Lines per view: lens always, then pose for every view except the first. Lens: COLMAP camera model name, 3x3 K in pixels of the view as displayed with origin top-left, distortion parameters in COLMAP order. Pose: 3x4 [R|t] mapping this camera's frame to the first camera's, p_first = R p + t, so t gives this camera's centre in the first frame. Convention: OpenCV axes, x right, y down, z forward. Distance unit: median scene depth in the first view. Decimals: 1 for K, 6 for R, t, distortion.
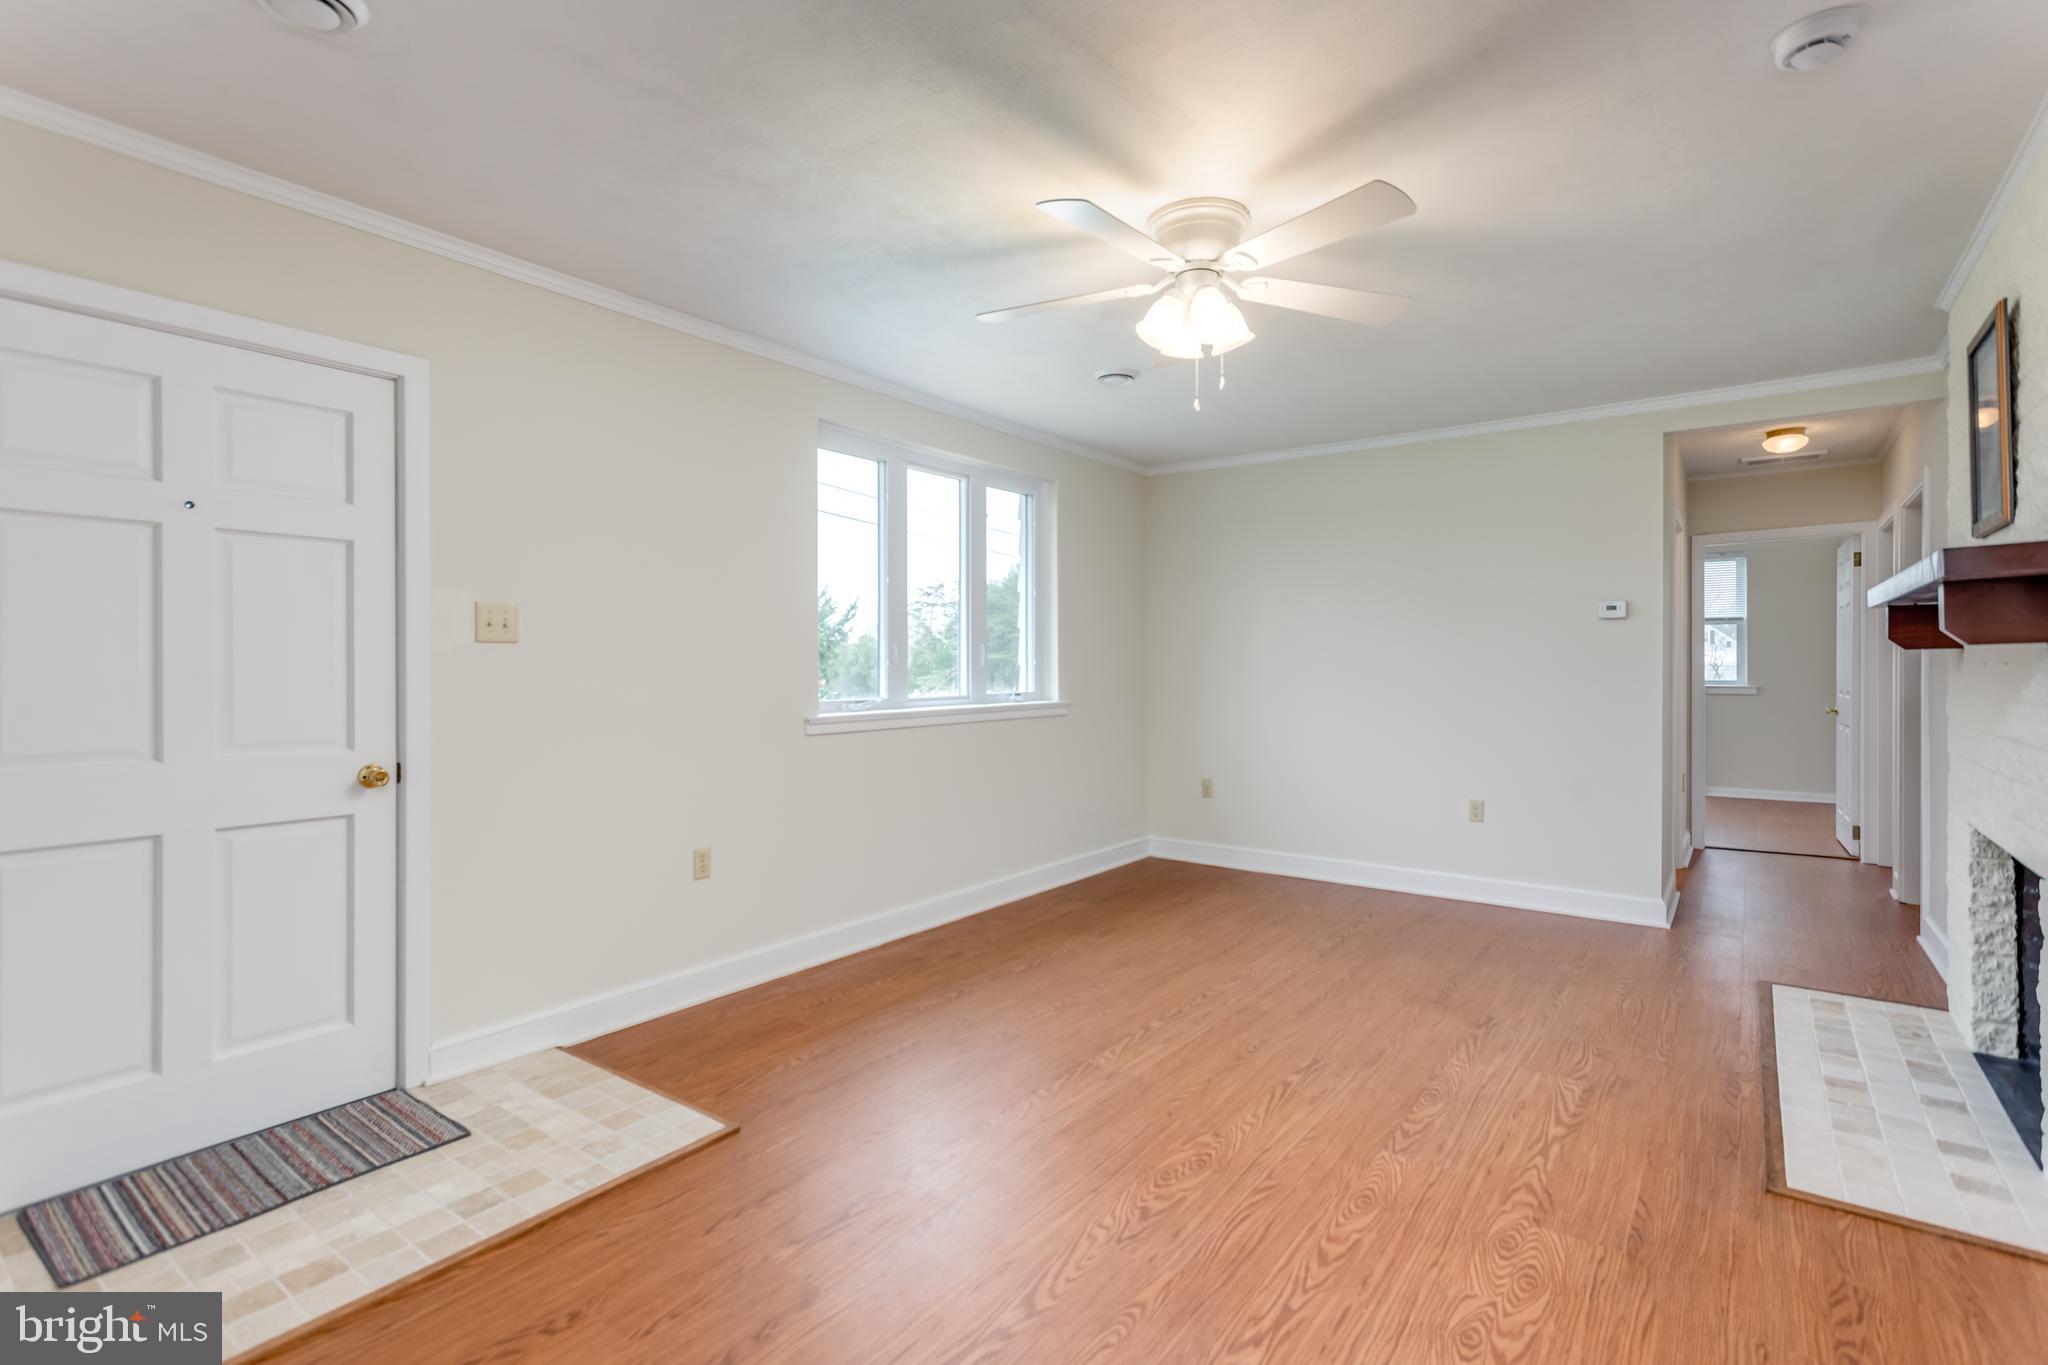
lens RADIAL K [[976.8, 0, 1024.0], [0, 976.8, 682.5], [0, 0, 1]] dist [0.001742, -0.000383]
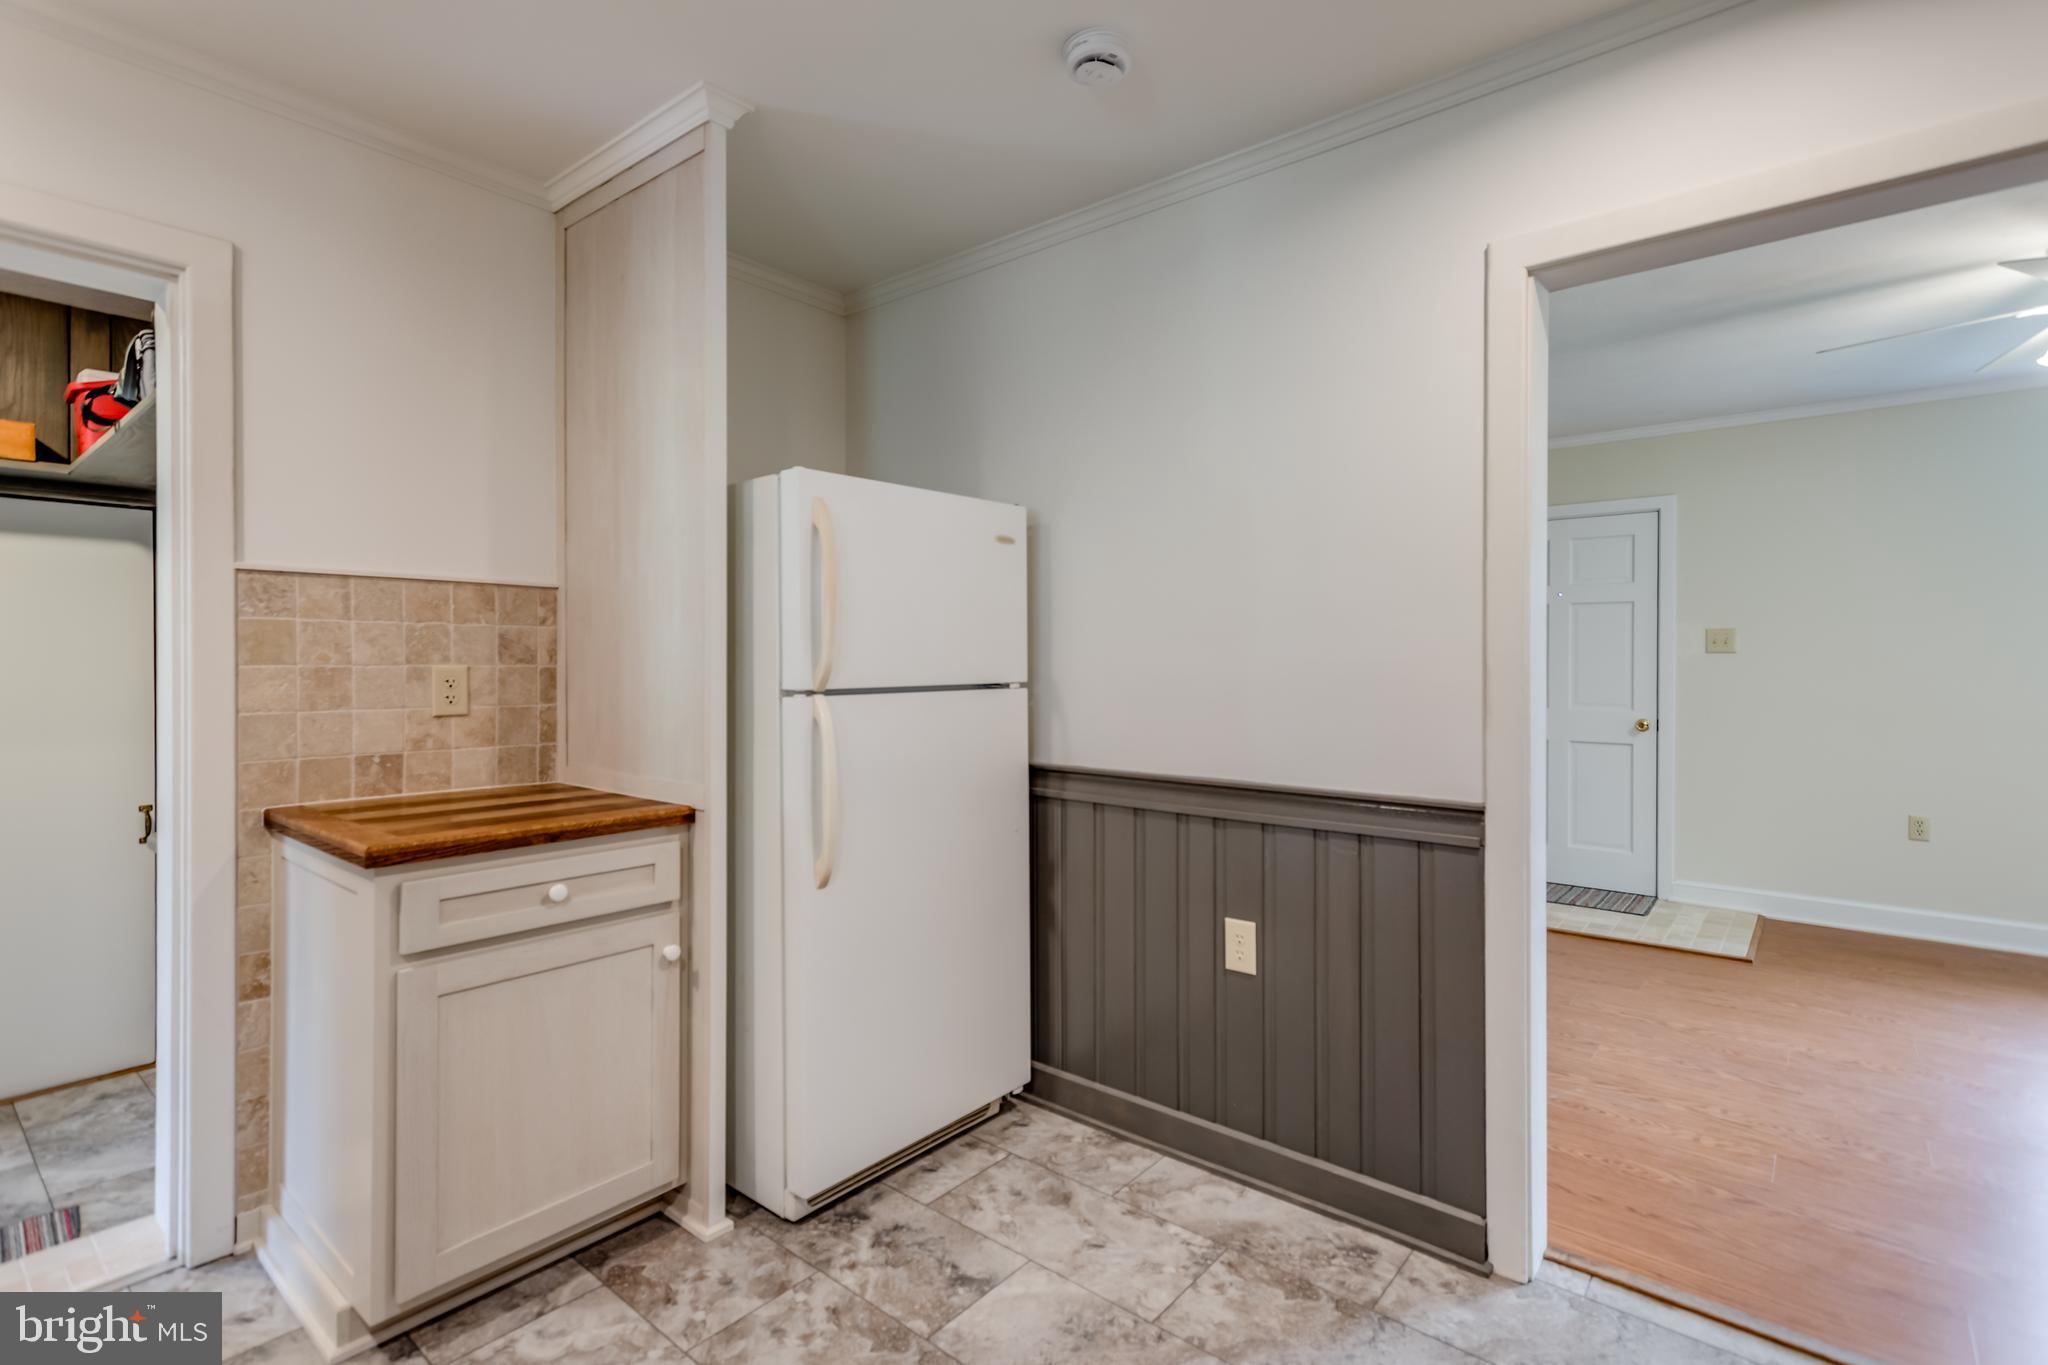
lens RADIAL K [[976.8, 0, 1024.0], [0, 976.8, 682.5], [0, 0, 1]] dist [0.001742, -0.000383]
pose [[-0.043360, 0.025805, -0.998726, 1.141661], [-0.027189, 0.999266, 0.026999, -0.003285], [0.998689, 0.028325, -0.042627, -0.099354]]
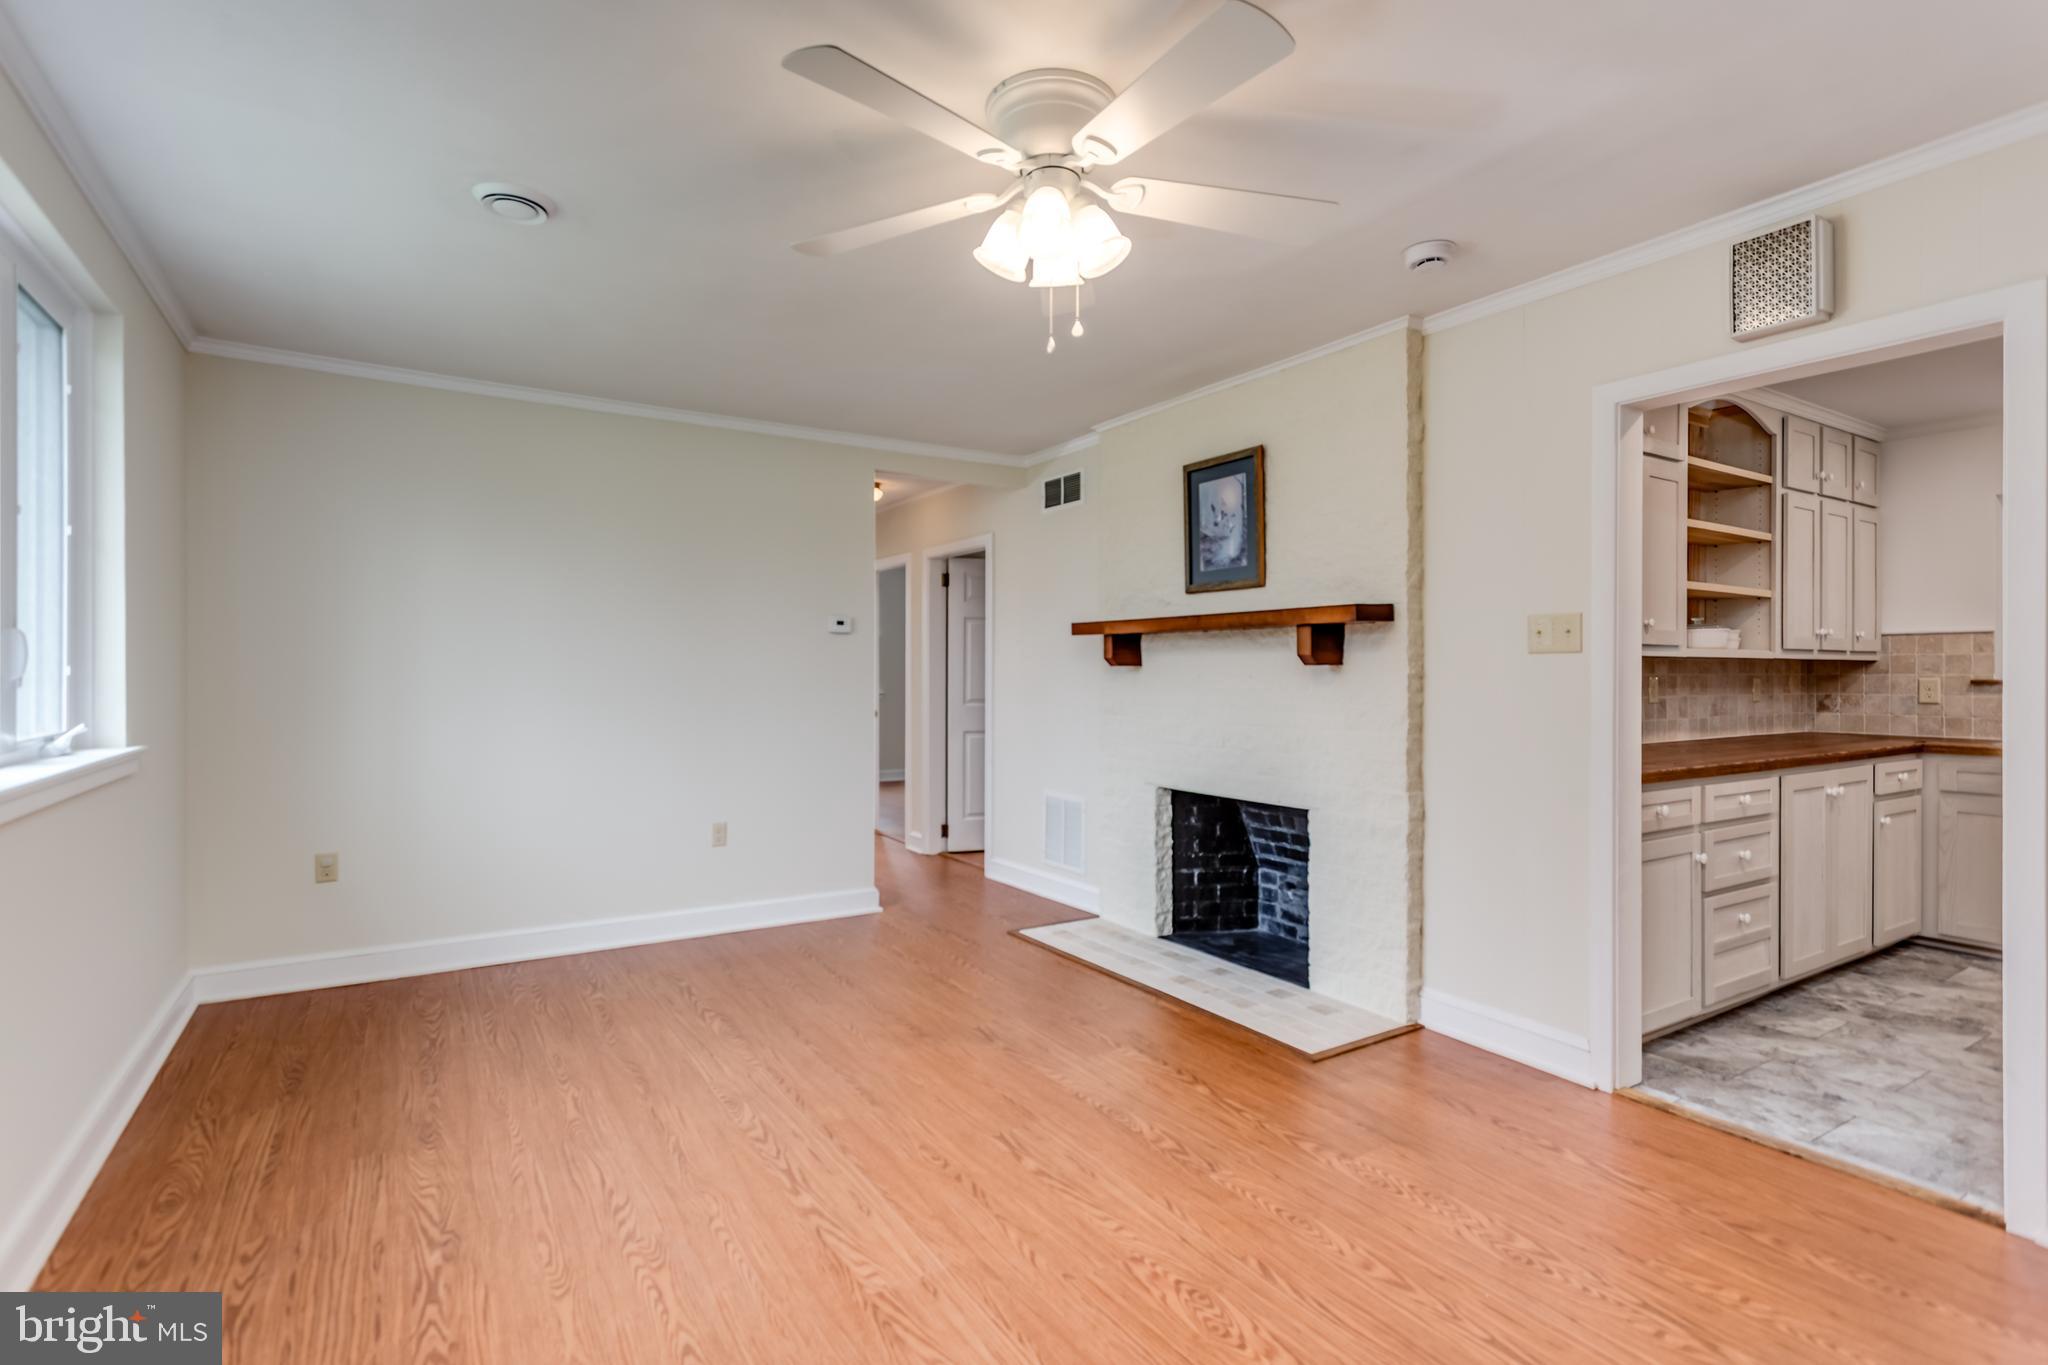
lens RADIAL K [[976.8, 0, 1024.0], [0, 976.8, 682.5], [0, 0, 1]] dist [0.001742, -0.000383]
pose [[0.352612, -0.006862, 0.935745, -0.499924], [0.016276, 0.999867, 0.001199, -0.014478], [-0.935628, 0.014807, 0.352676, 0.675490]]
